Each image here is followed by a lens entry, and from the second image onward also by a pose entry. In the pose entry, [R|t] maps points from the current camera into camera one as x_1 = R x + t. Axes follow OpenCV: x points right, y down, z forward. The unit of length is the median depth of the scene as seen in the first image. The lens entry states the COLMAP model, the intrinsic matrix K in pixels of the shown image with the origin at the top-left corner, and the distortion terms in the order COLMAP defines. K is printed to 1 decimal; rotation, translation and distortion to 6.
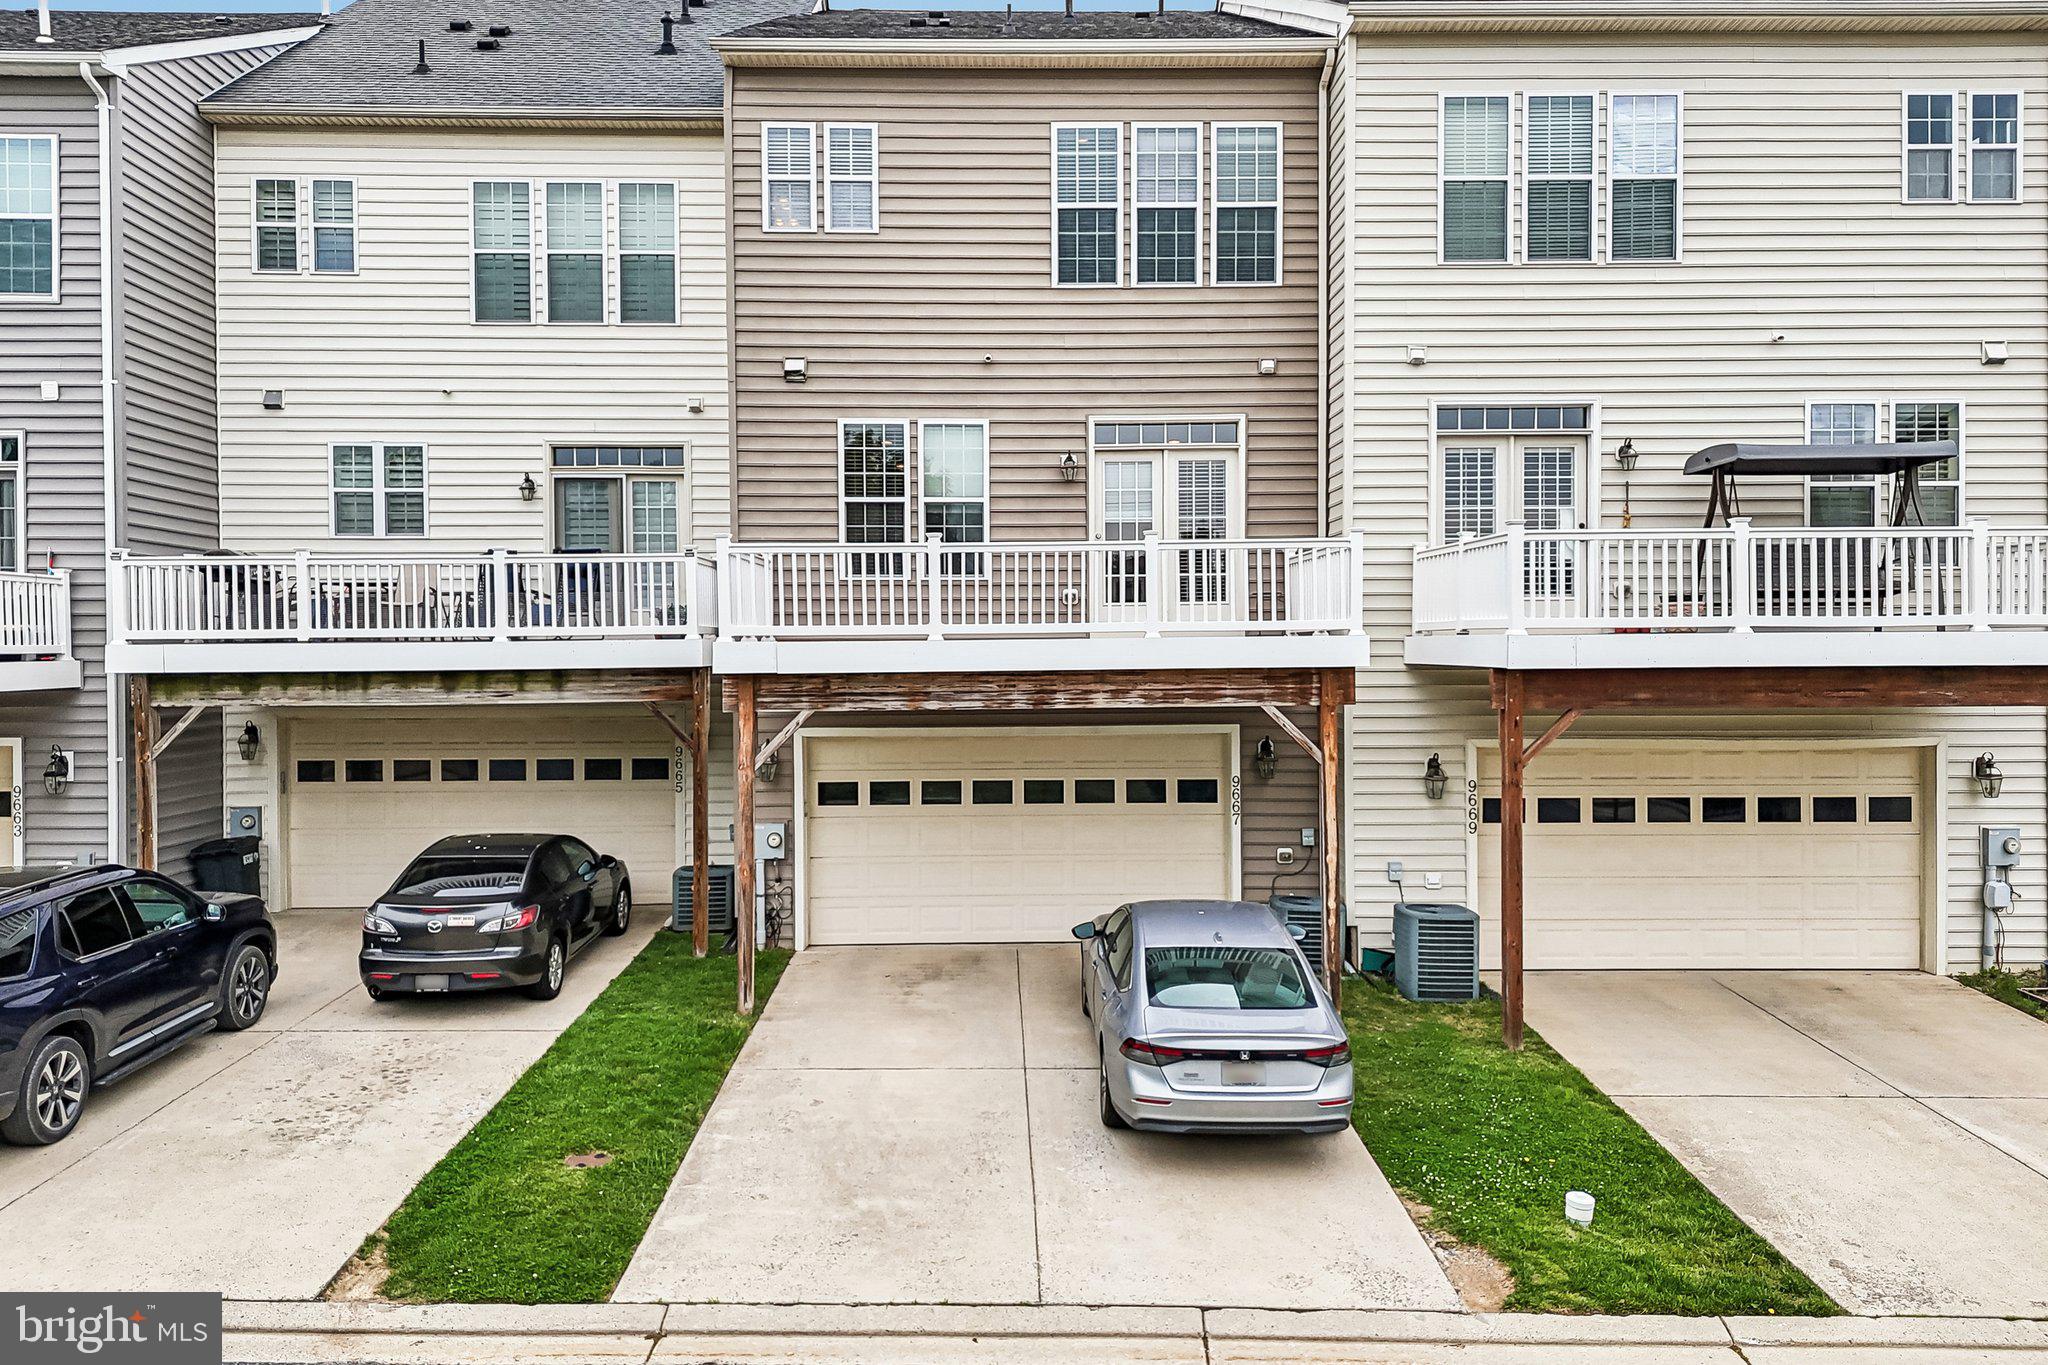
lens RADIAL K [[1464.7, 0, 1018.2], [0, 1464.7, 785.4], [0, 0, 1]] dist [0.059098, -0.059715]
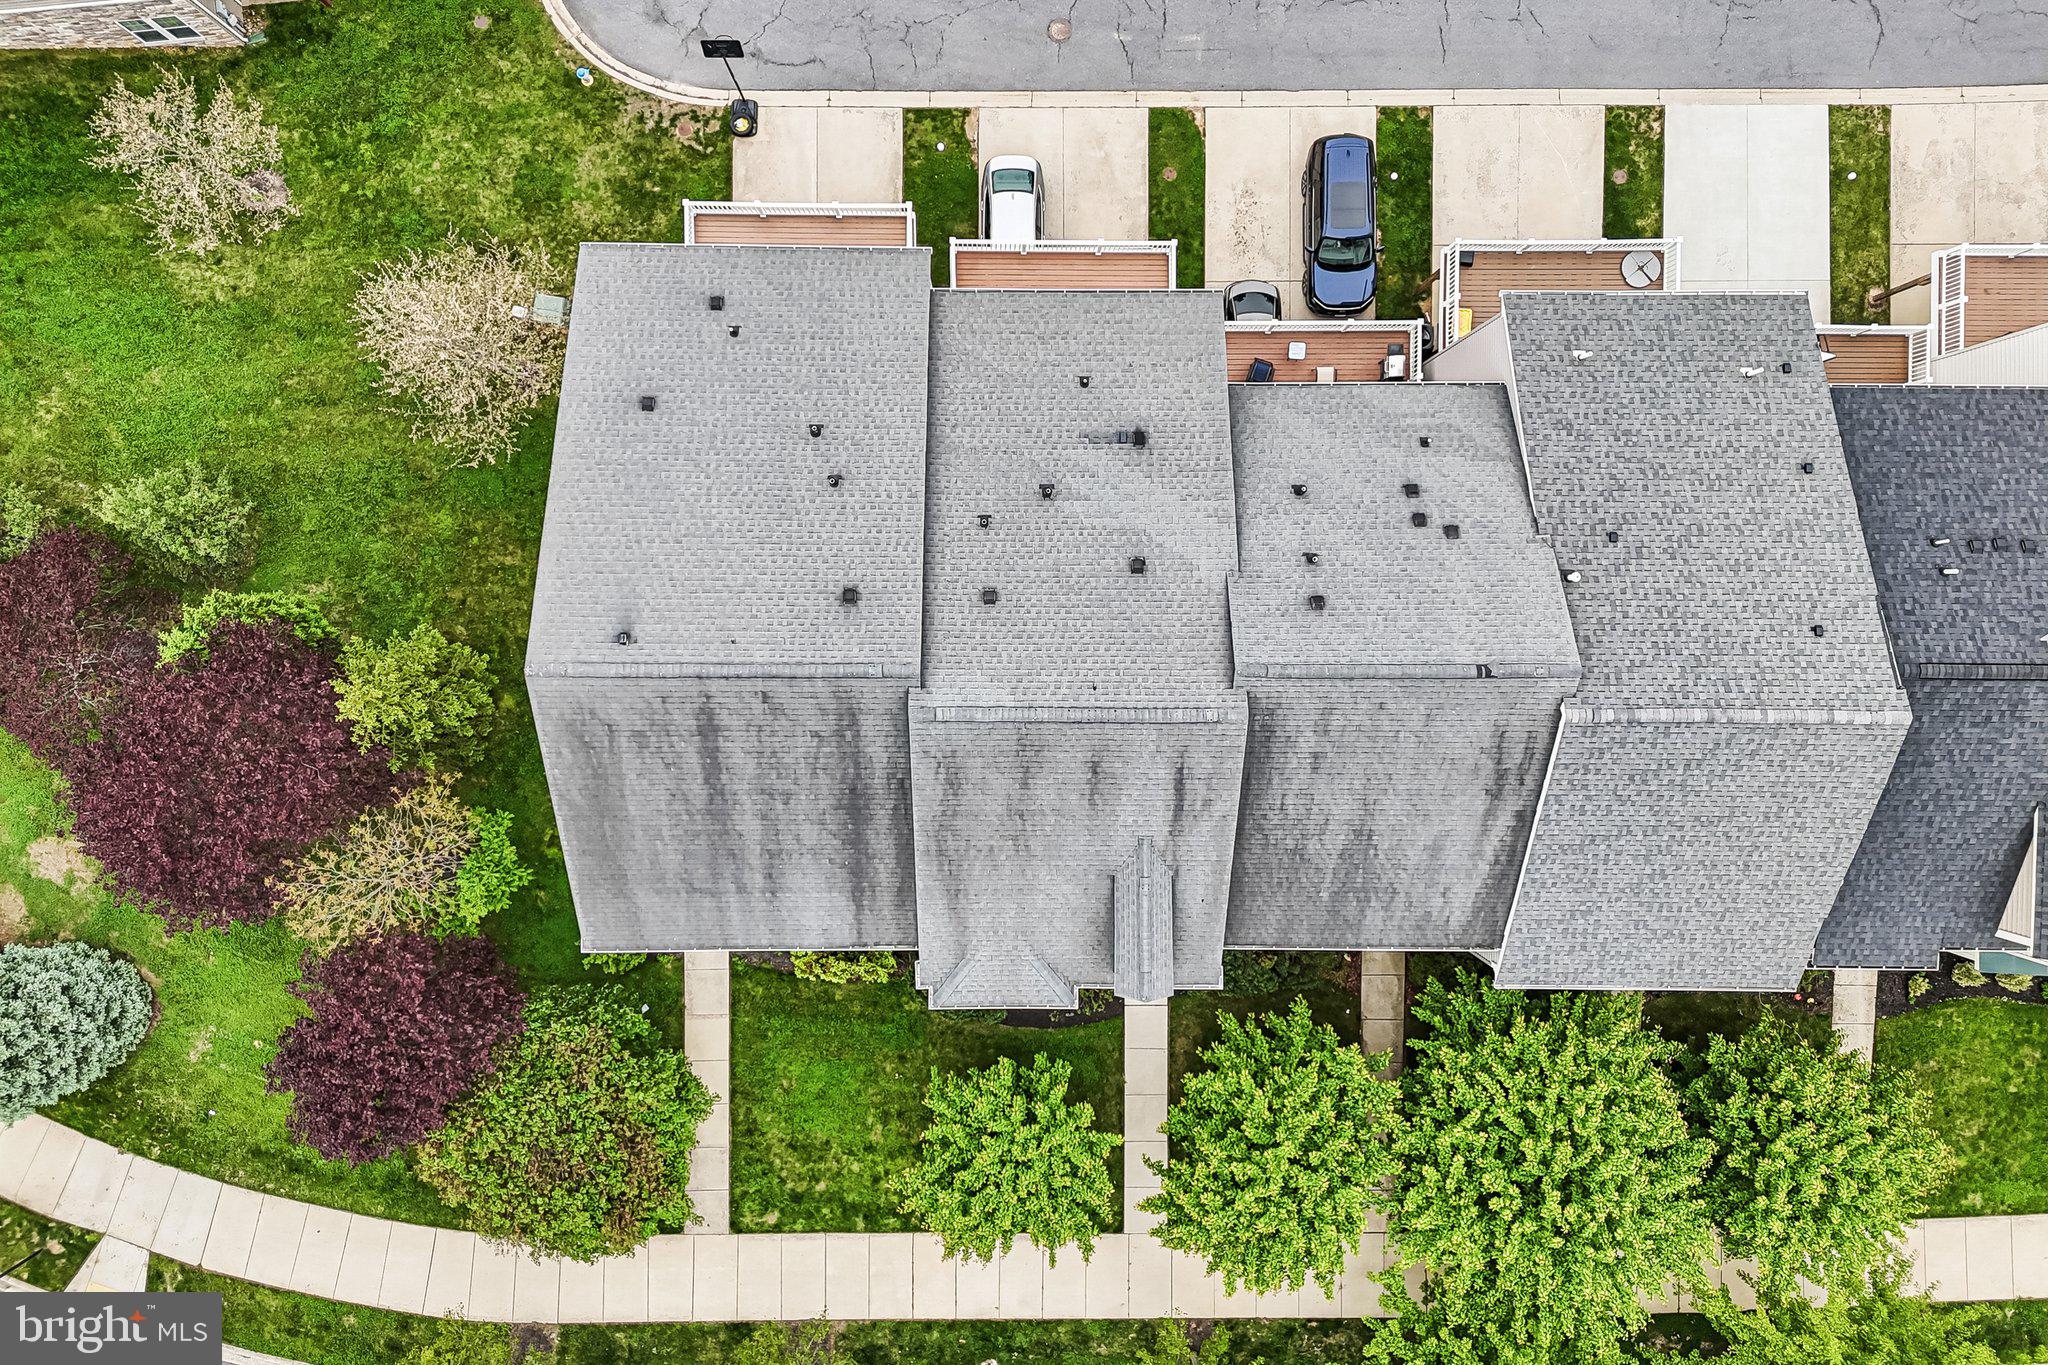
lens RADIAL K [[1480.8, 0, 1034.2], [0, 1480.8, 643.0], [0, 0, 1]] dist [0.100876, -0.106632]
pose [[-0.999725, -0.018748, -0.014062, 0.086746], [-0.013678, -0.020473, 0.999697, -2.726503], [-0.019030, 0.999615, 0.020211, 1.539207]]
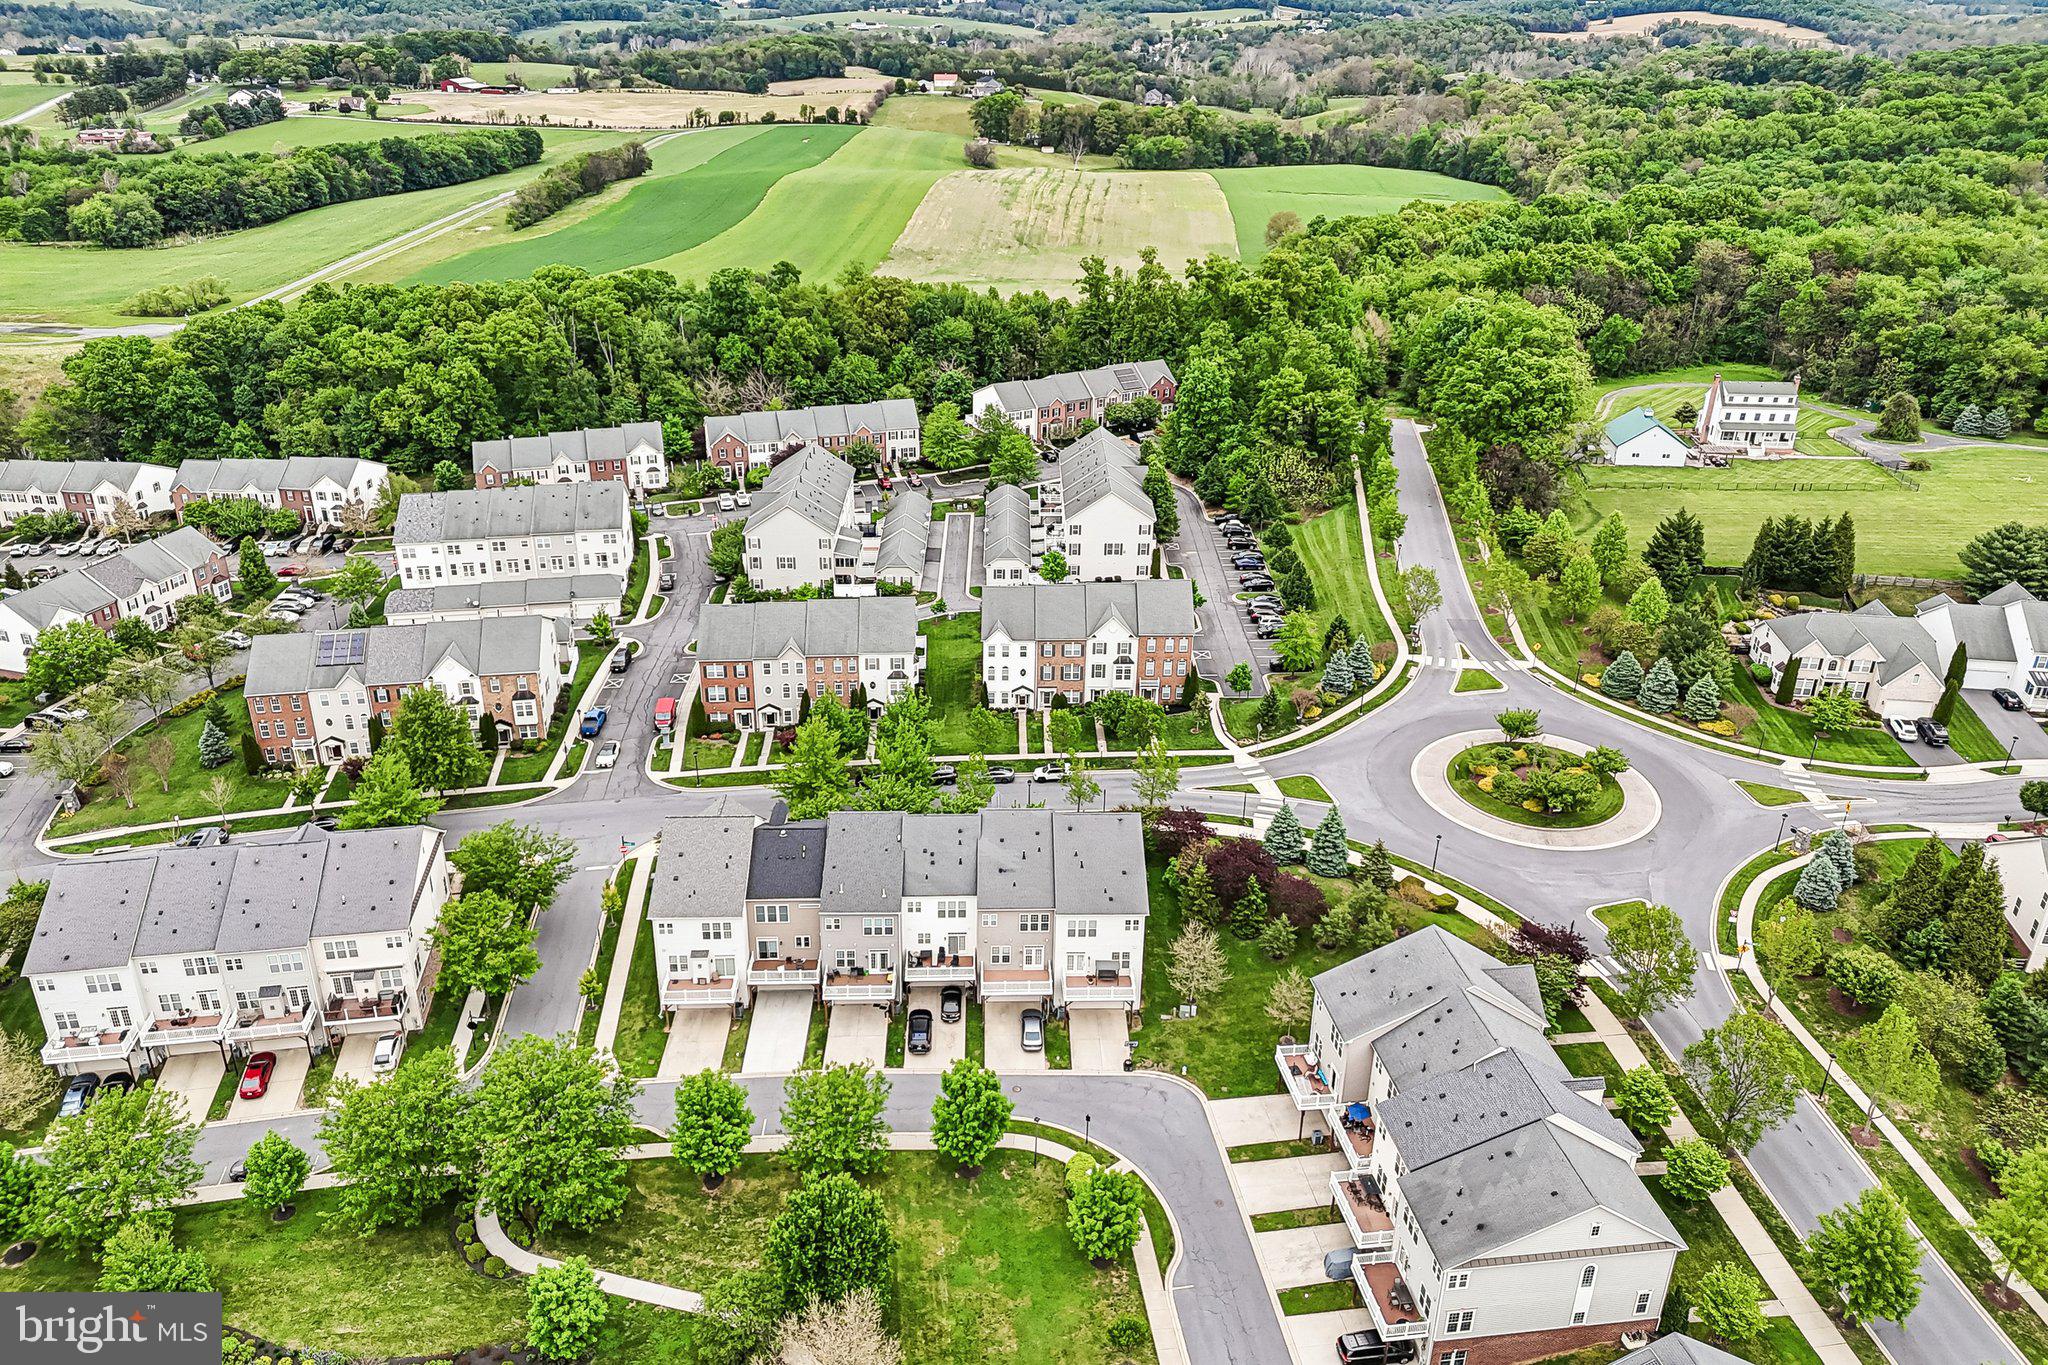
lens RADIAL K [[1483.4, 0, 1047.1], [0, 1483.4, 691.5], [0, 0, 1]] dist [0.096431, -0.100768]
pose [[0.999518, 0.013133, 0.028115, -0.069779], [-0.023334, 0.915368, 0.401941, -4.805350], [-0.020456, -0.402404, 0.915234, -5.844353]]
